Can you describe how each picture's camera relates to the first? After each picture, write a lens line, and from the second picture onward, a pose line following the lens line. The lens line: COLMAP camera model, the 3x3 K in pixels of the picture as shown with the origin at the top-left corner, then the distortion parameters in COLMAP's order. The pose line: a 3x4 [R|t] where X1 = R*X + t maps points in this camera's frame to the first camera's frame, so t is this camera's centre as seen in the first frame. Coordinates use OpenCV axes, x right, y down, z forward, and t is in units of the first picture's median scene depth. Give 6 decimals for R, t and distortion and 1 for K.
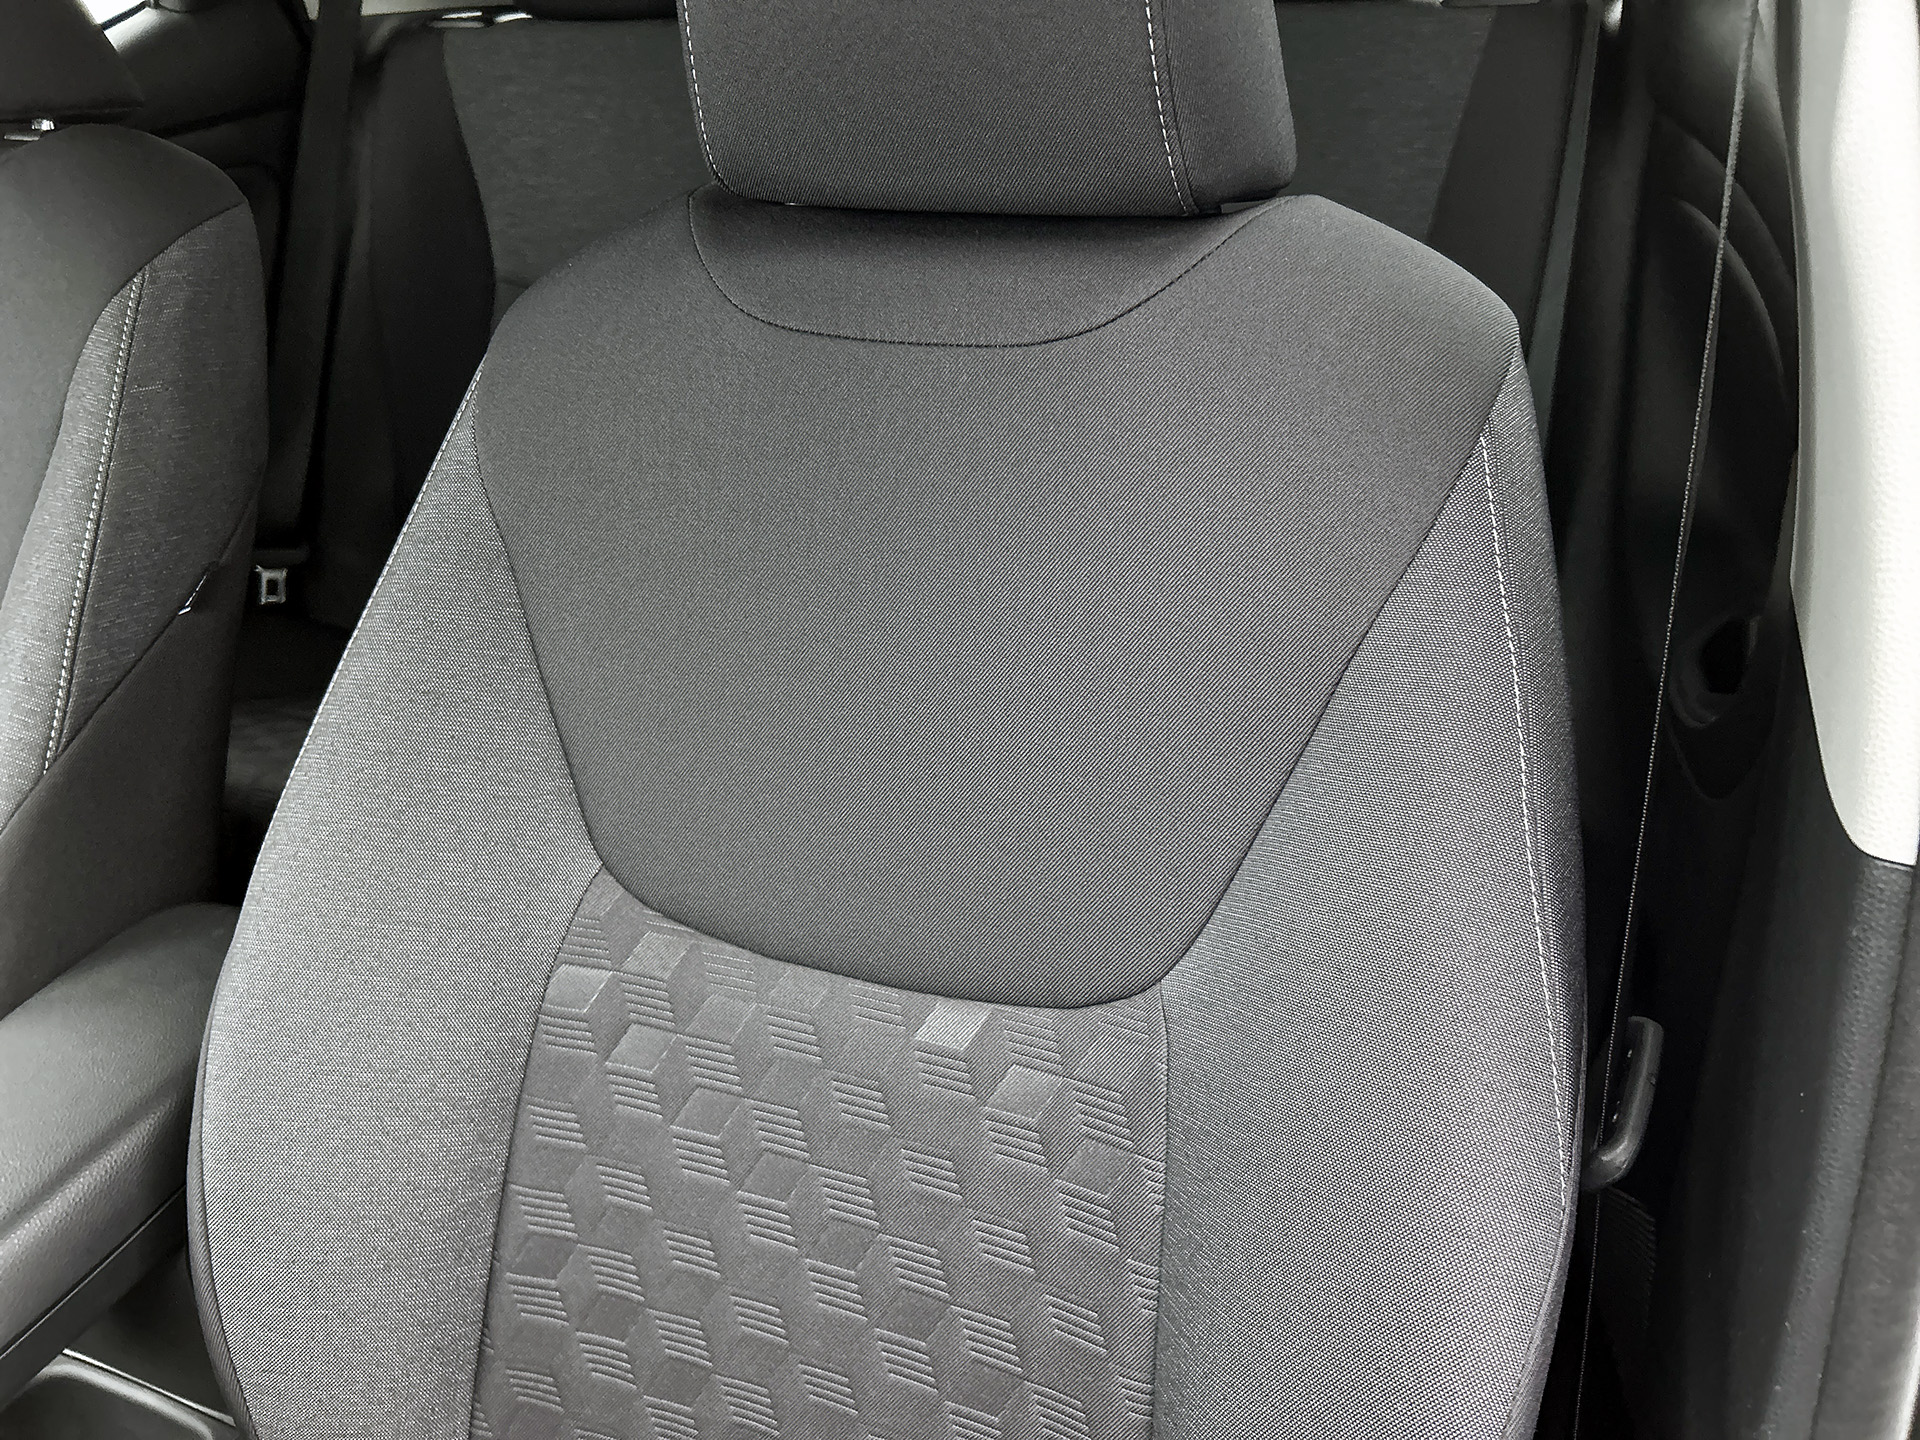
lens RADIAL K [[1465.4, 0, 960.0], [0, 1465.4, 720.0], [0, 0, 1]] dist [0.029307, -0.033203]
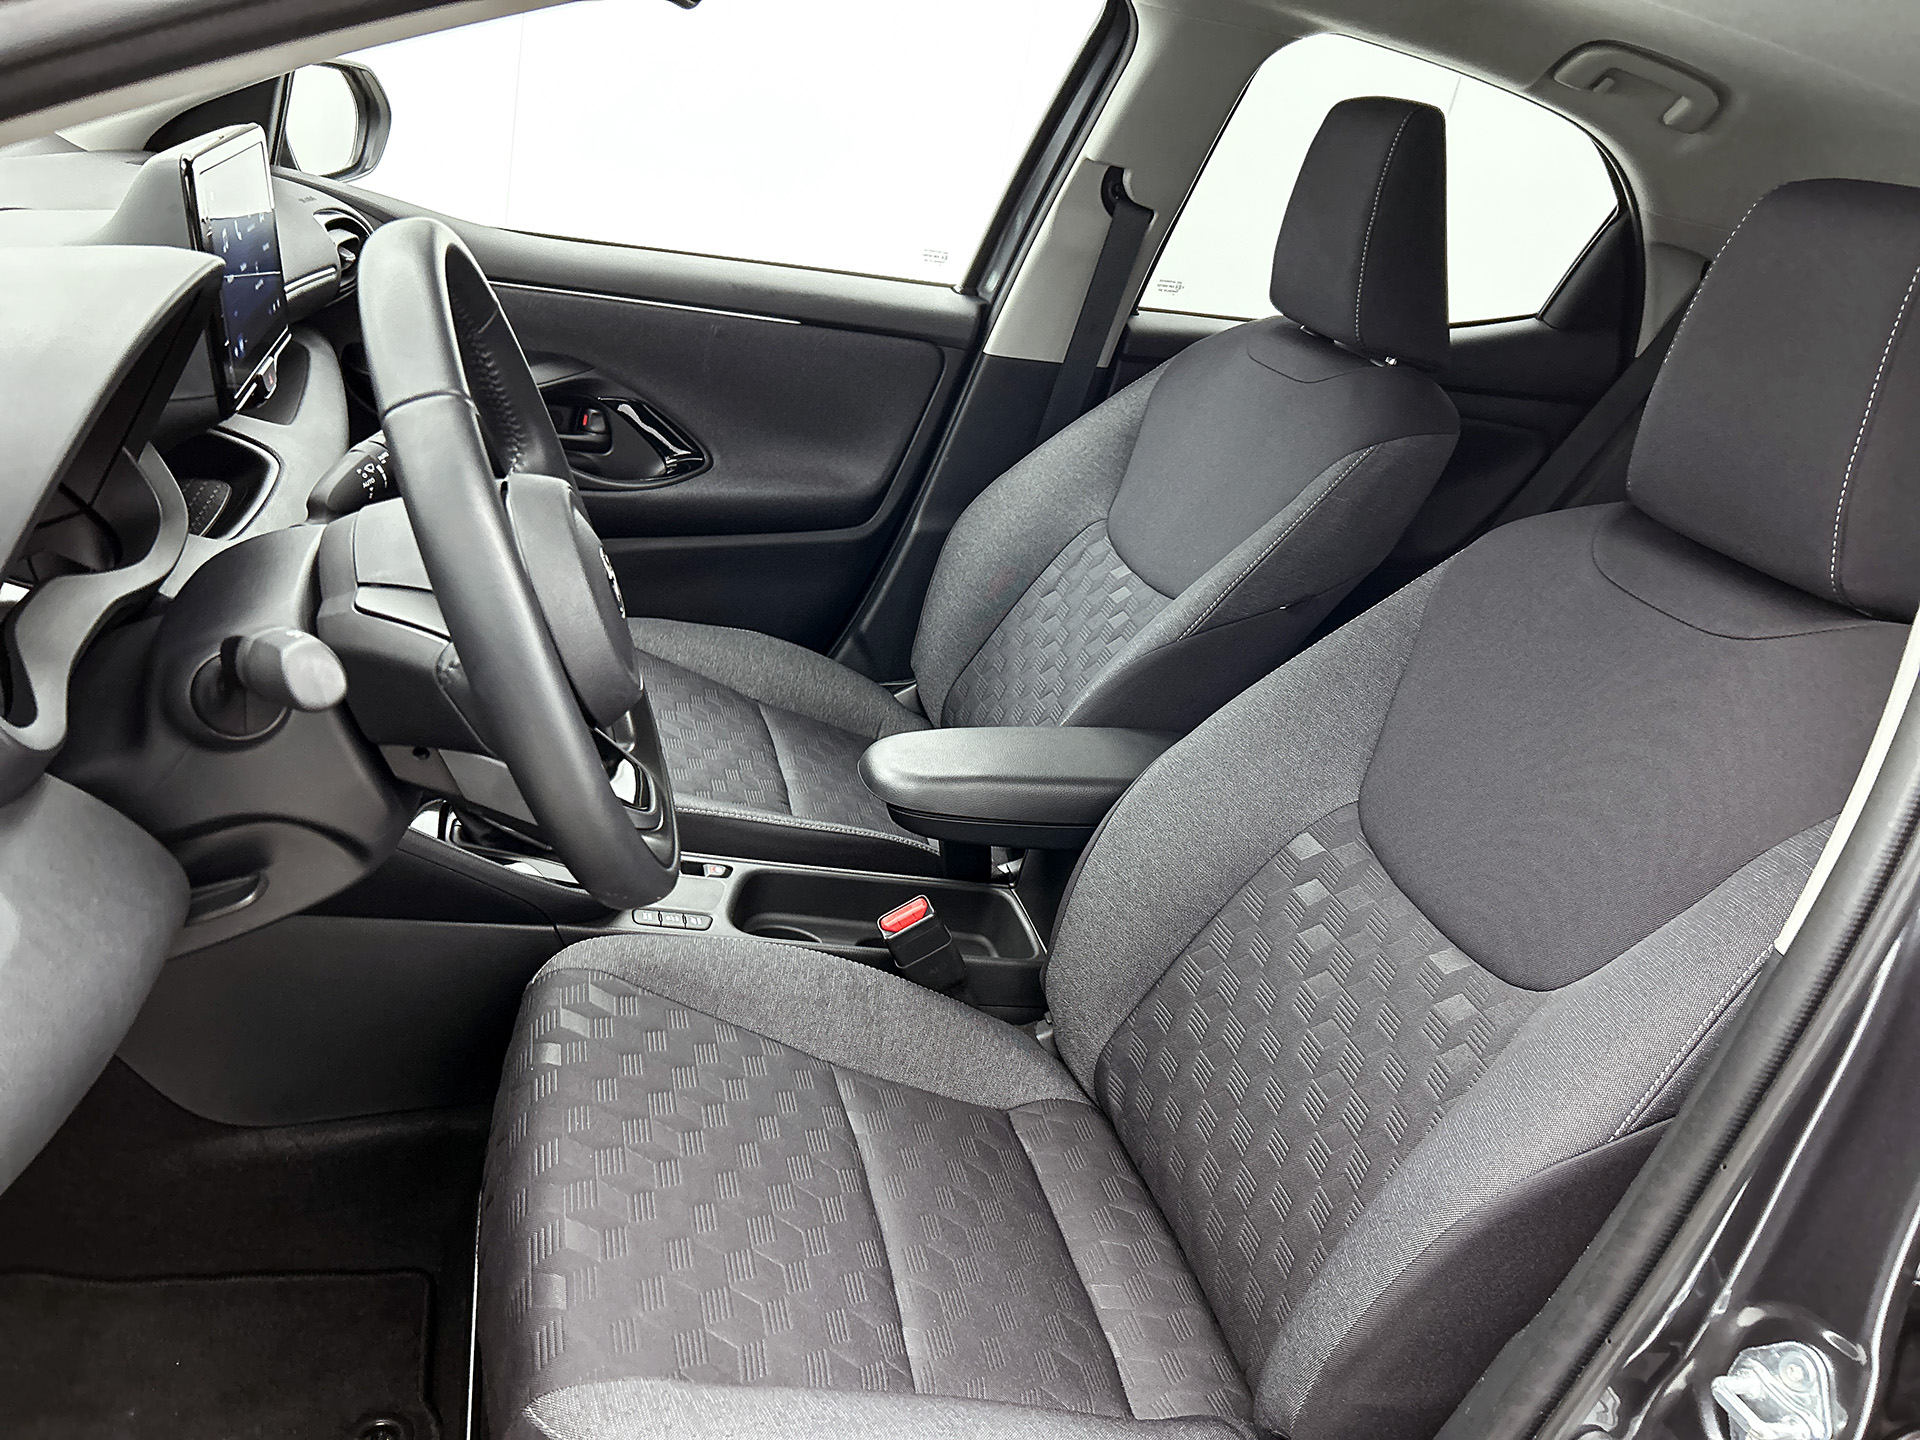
lens RADIAL K [[1465.4, 0, 960.0], [0, 1465.4, 720.0], [0, 0, 1]] dist [0.029307, -0.033203]
pose [[0.578663, 0.453310, -0.677981, 0.633142], [-0.565559, 0.821991, 0.066888, 0.171277], [0.587616, 0.344733, 0.732030, -0.607889]]
